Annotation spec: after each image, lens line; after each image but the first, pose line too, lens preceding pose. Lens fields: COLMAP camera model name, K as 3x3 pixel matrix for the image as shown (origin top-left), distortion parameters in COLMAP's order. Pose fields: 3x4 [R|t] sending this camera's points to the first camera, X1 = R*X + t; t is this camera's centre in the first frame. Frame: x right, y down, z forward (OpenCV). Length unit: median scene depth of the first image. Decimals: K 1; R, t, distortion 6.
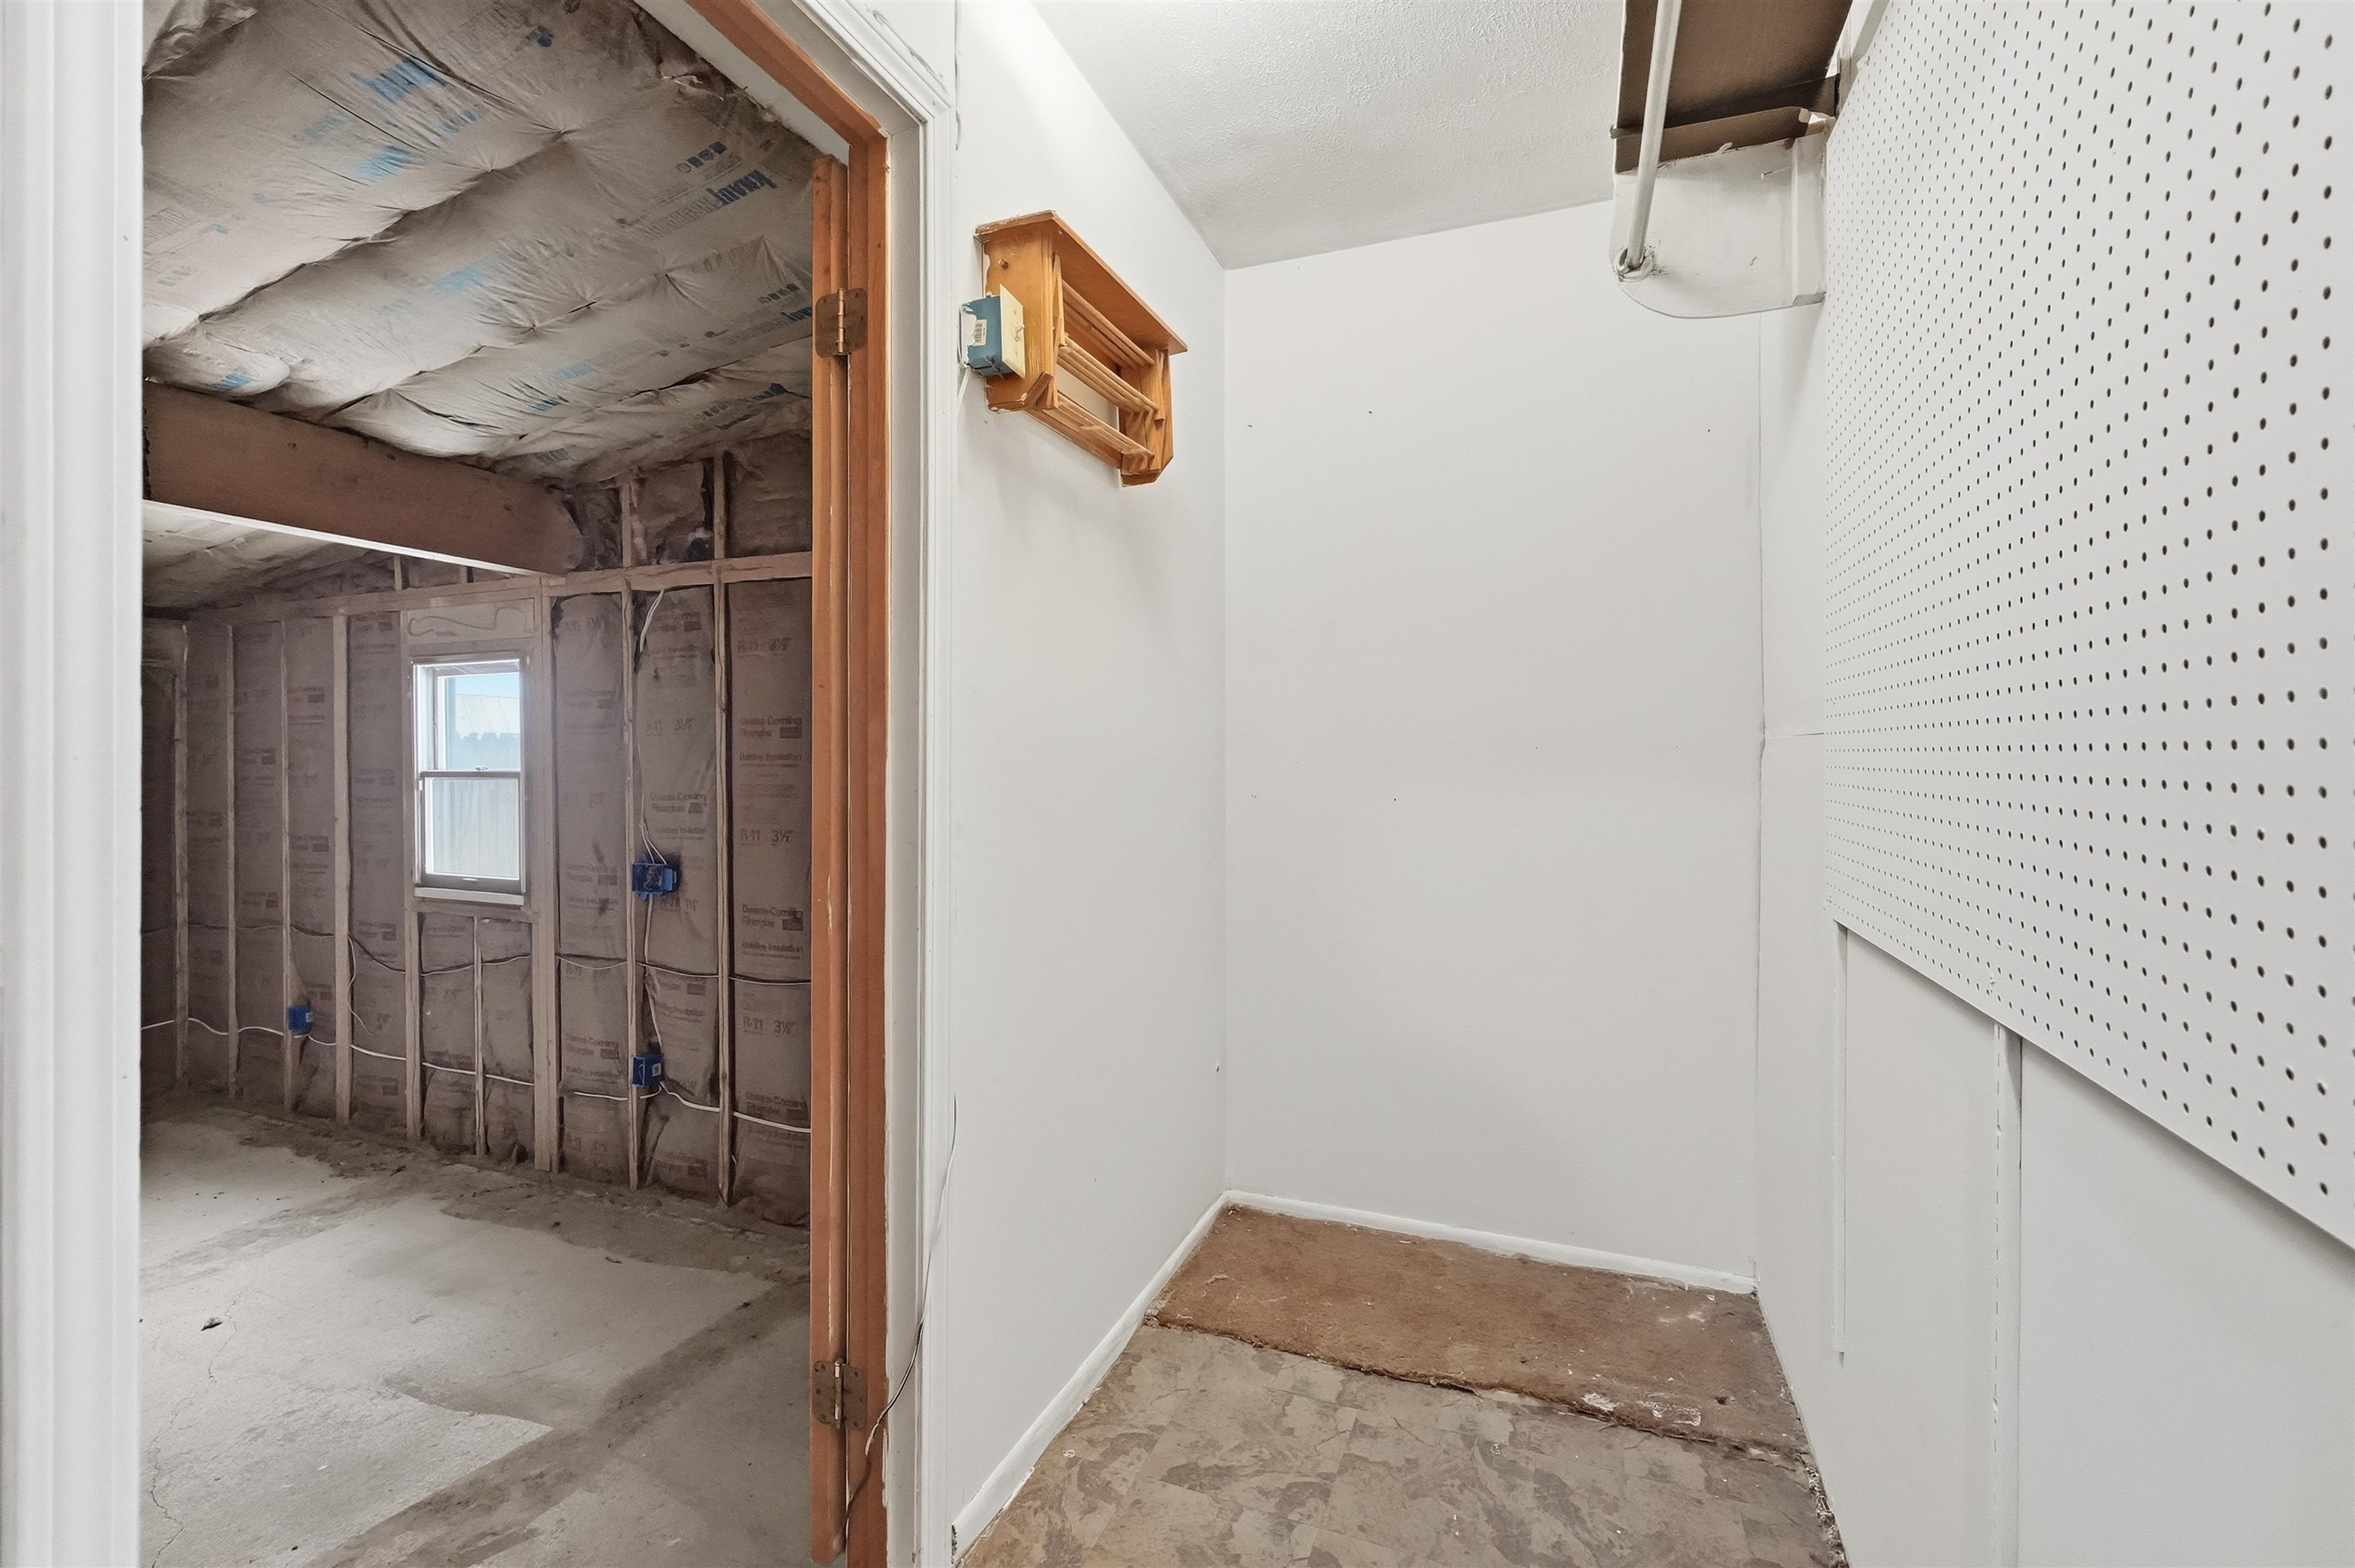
lens RADIAL K [[1000.2, 0, 1178.7], [0, 1000.2, 771.6], [0, 0, 1]] dist [0.000296, -0.000230]
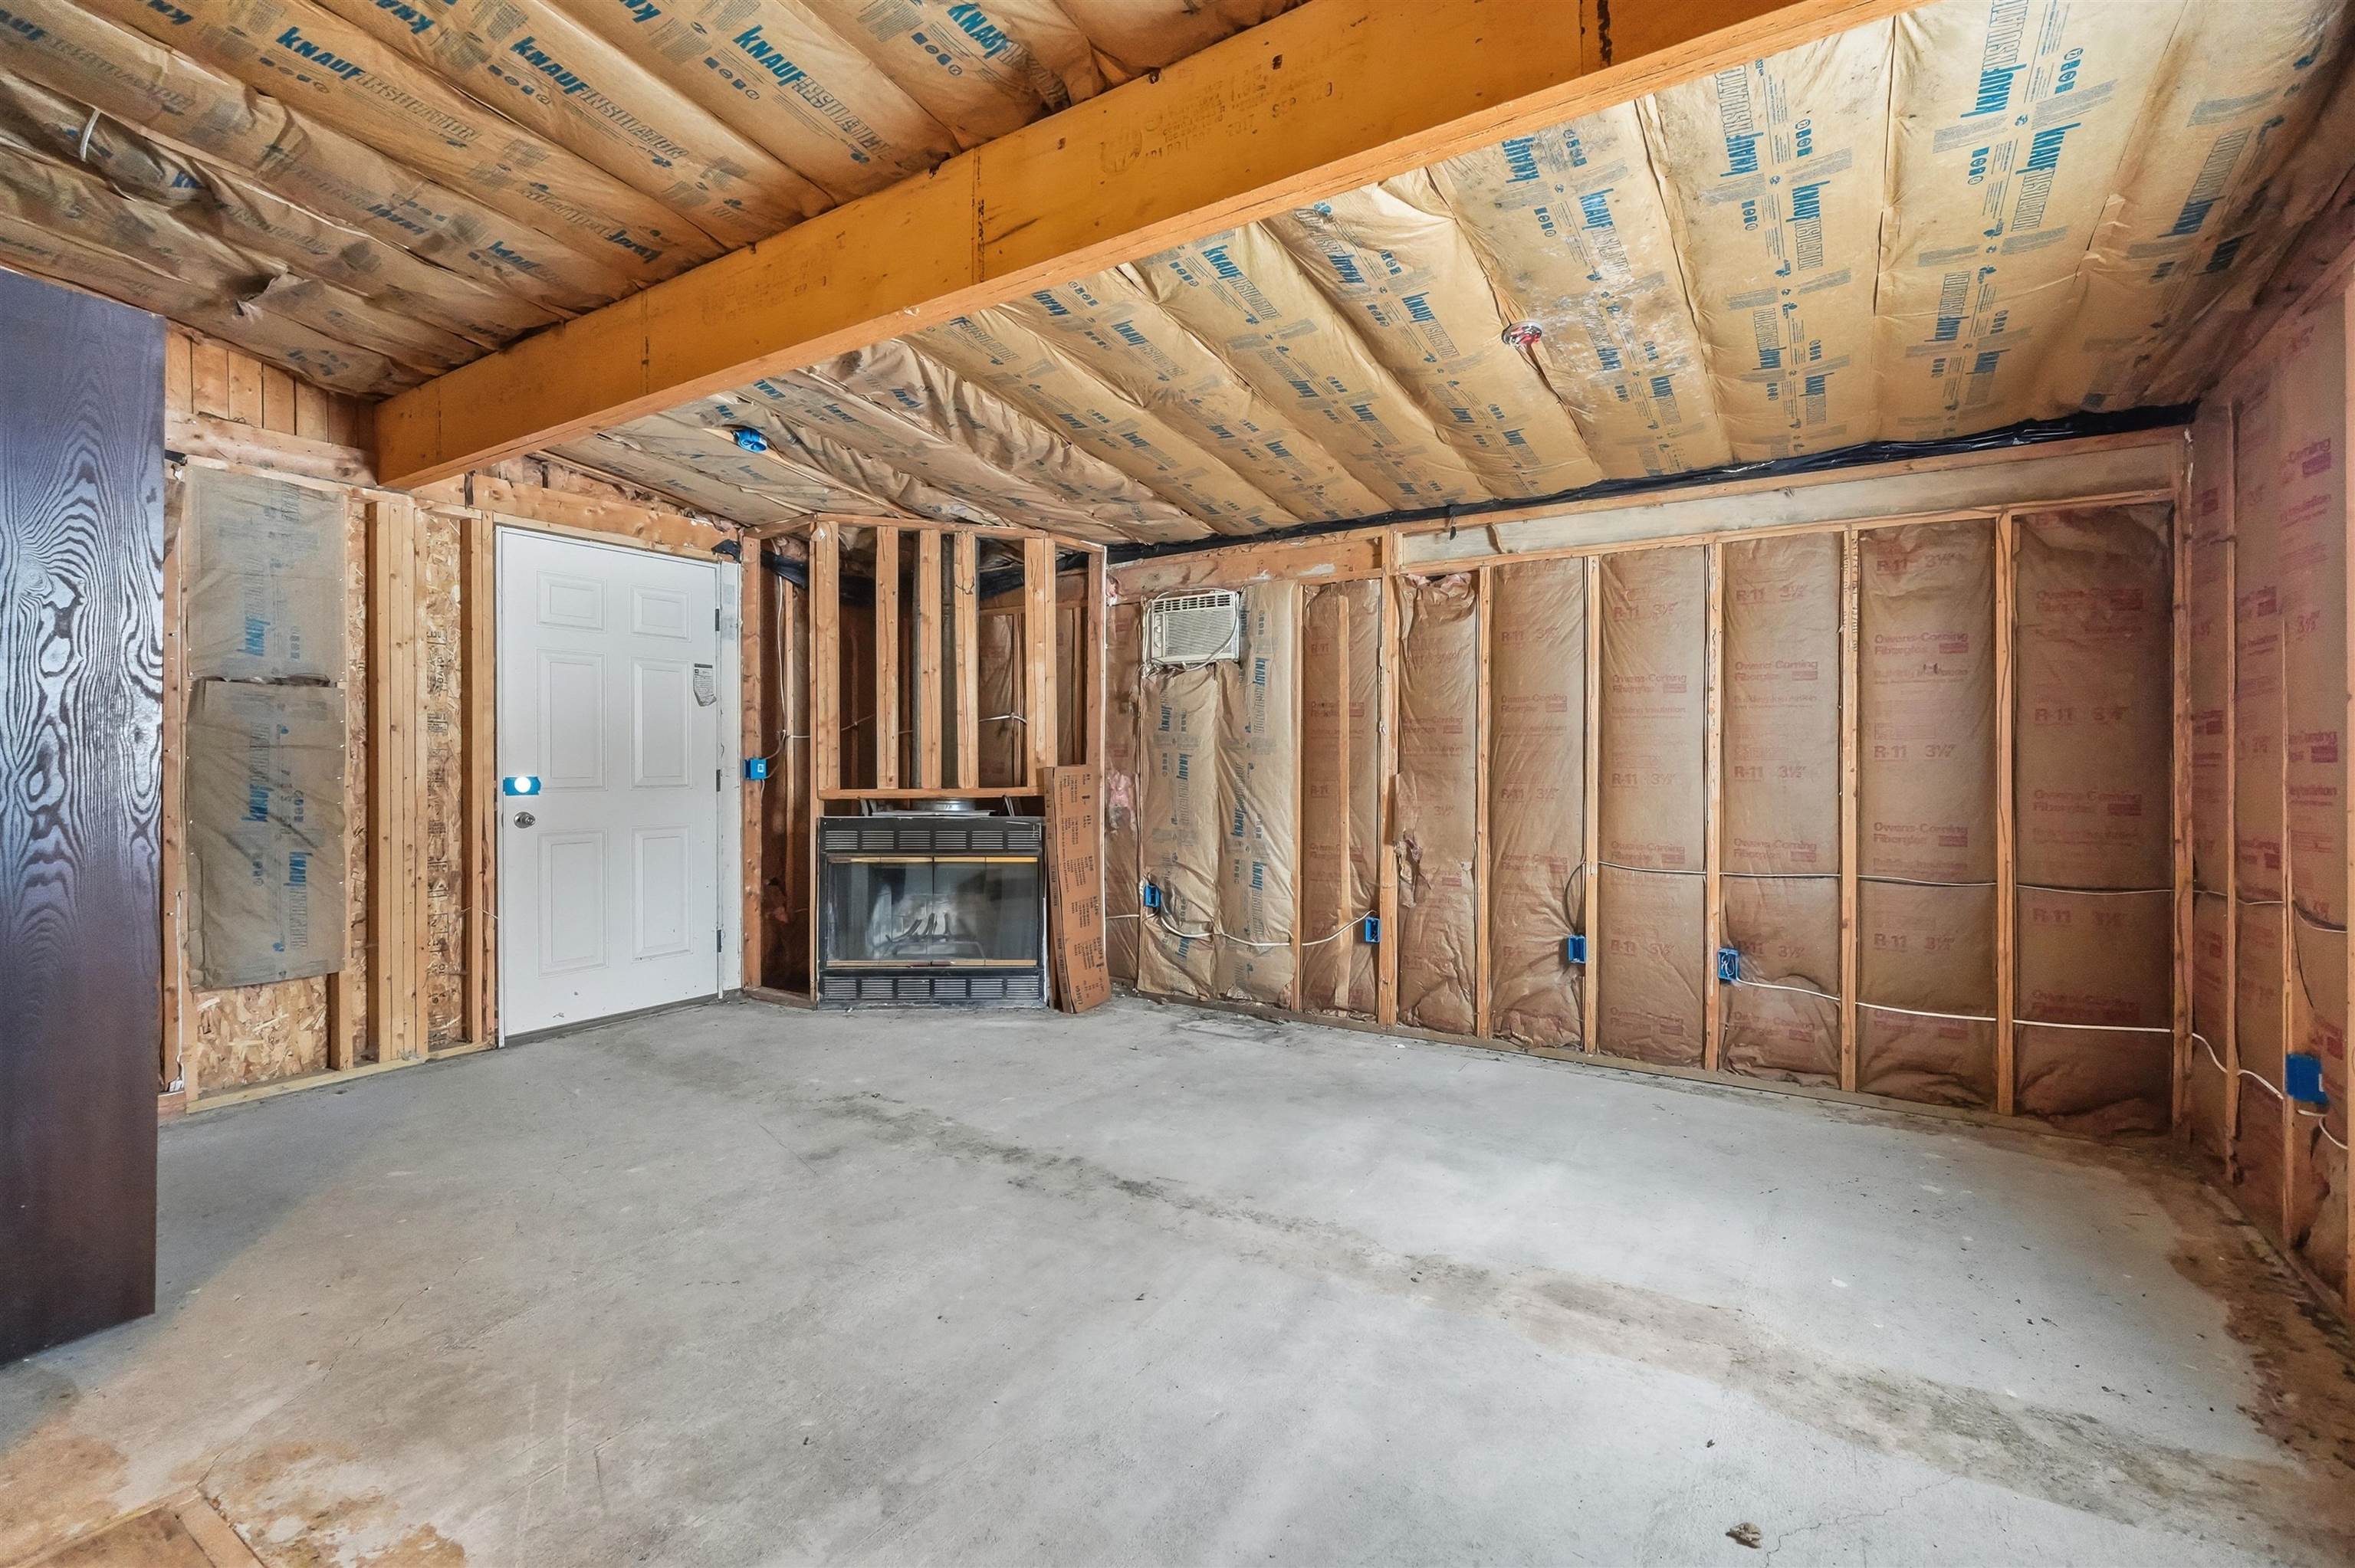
lens RADIAL K [[1000.2, 0, 1176.1], [0, 1000.2, 775.3], [0, 0, 1]] dist [0.000296, -0.000230]
pose [[-0.209342, 0.004208, -0.977833, -0.246092], [-0.002473, 0.999985, 0.004833, 0.088397], [0.977839, 0.003430, -0.209329, 0.554317]]
